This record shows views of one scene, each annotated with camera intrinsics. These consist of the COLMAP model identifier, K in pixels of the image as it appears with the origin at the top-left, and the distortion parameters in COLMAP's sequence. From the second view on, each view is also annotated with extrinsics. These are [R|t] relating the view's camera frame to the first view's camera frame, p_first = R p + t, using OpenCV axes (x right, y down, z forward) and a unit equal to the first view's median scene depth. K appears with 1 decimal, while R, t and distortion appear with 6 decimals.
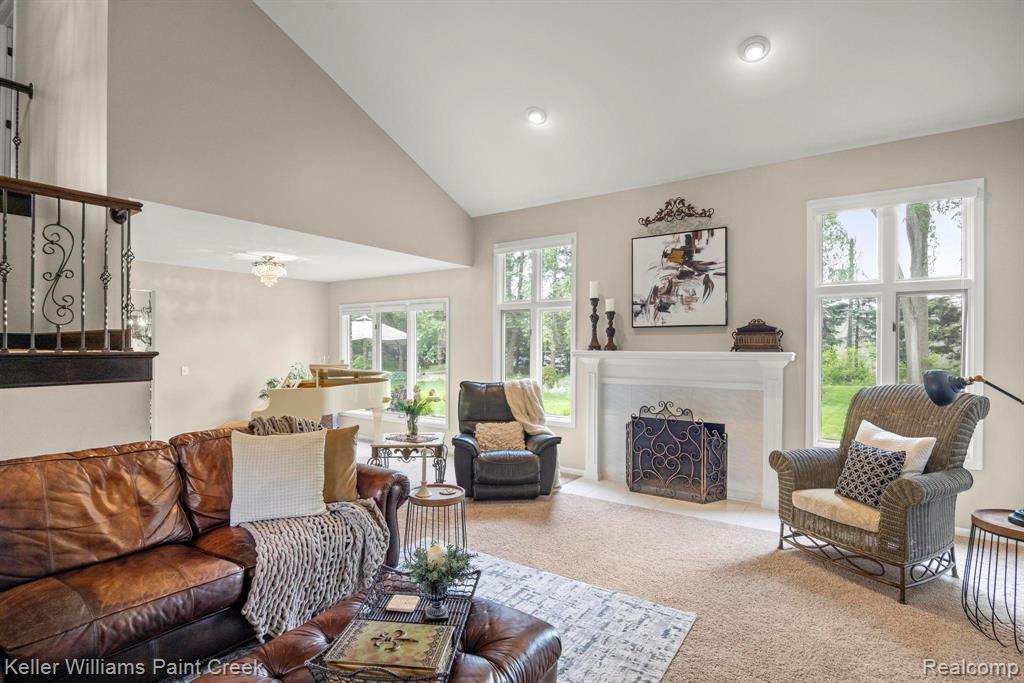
lens RADIAL K [[511.9, 0, 512.0], [0, 511.9, 341.5], [0, 0, 1]] dist [0.000644, -0.000063]
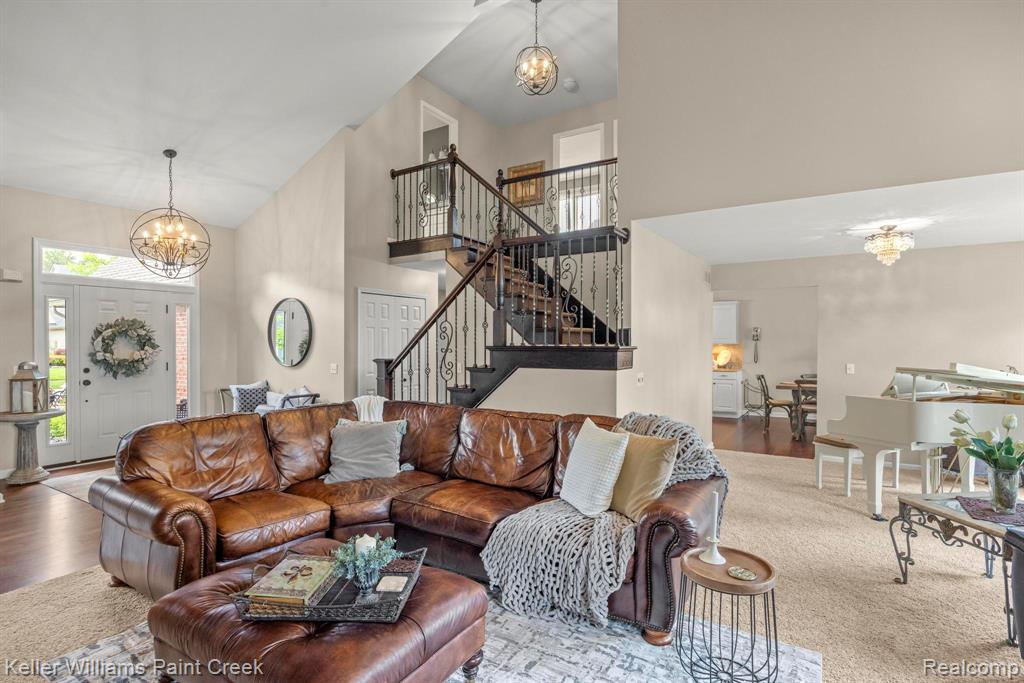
lens RADIAL K [[511.9, 0, 512.0], [0, 511.9, 341.5], [0, 0, 1]] dist [0.000644, -0.000063]
pose [[0.044801, 0.000625, -0.998996, 0.496502], [0.007912, 0.999968, 0.000981, 0.006249], [0.998965, -0.007948, 0.044794, 0.703130]]
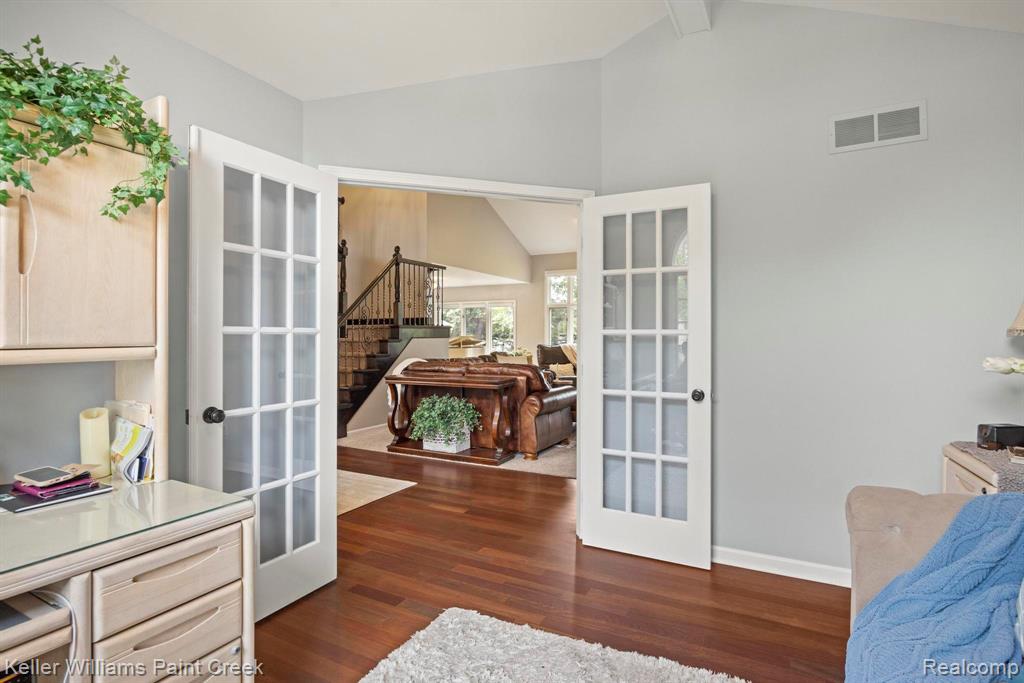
lens RADIAL K [[511.9, 0, 512.0], [0, 511.9, 341.5], [0, 0, 1]] dist [0.000644, -0.000063]
pose [[0.994080, -0.005016, 0.108531, -0.447802], [0.003479, 0.999891, 0.014353, 0.039767], [-0.108591, -0.013890, 0.993989, -1.007082]]
